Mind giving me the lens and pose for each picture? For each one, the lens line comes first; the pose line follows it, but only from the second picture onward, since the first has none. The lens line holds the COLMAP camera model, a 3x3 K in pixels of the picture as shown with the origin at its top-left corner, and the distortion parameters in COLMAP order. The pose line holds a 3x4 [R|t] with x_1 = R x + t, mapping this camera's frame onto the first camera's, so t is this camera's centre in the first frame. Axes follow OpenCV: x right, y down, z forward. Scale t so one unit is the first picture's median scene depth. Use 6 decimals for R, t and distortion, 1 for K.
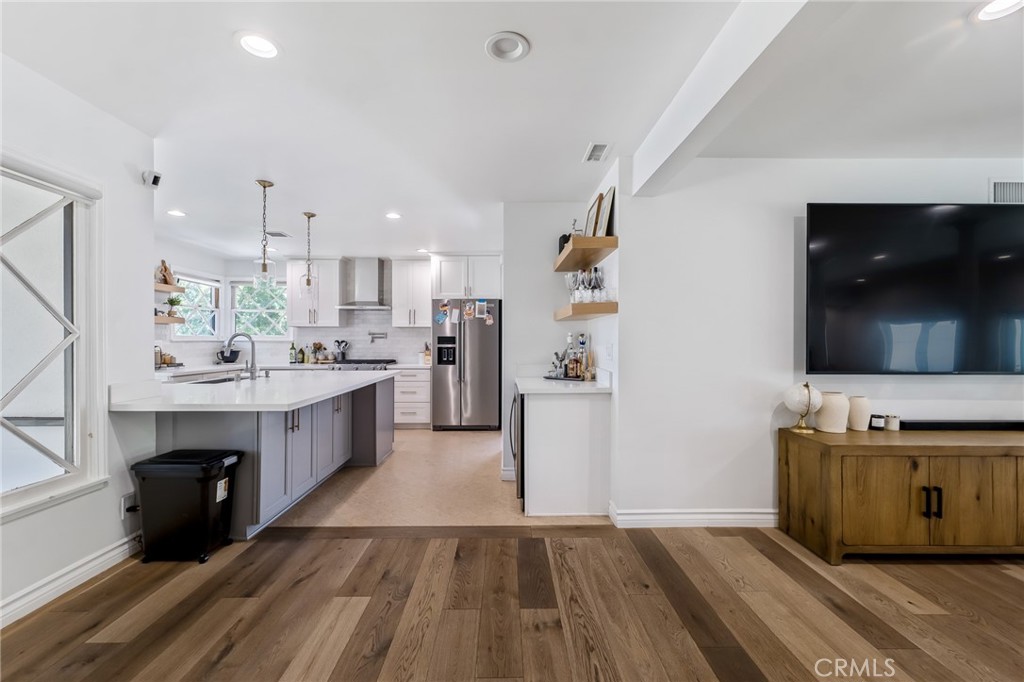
lens RADIAL K [[430.6, 0, 512.0], [0, 430.6, 341.0], [0, 0, 1]] dist [-0.000641, 0.000040]
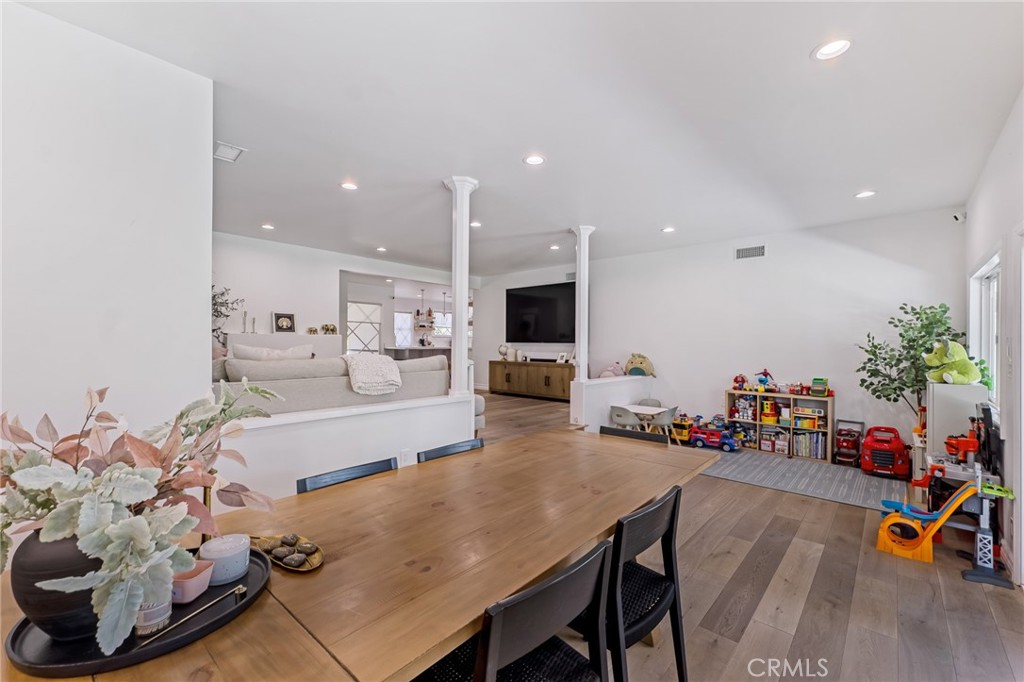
lens RADIAL K [[430.6, 0, 512.0], [0, 430.6, 341.0], [0, 0, 1]] dist [-0.000641, 0.000040]
pose [[0.737544, -0.001776, -0.675296, 2.843166], [-0.005619, 0.999946, -0.008766, 0.092835], [0.675275, 0.010260, 0.737494, -1.304679]]
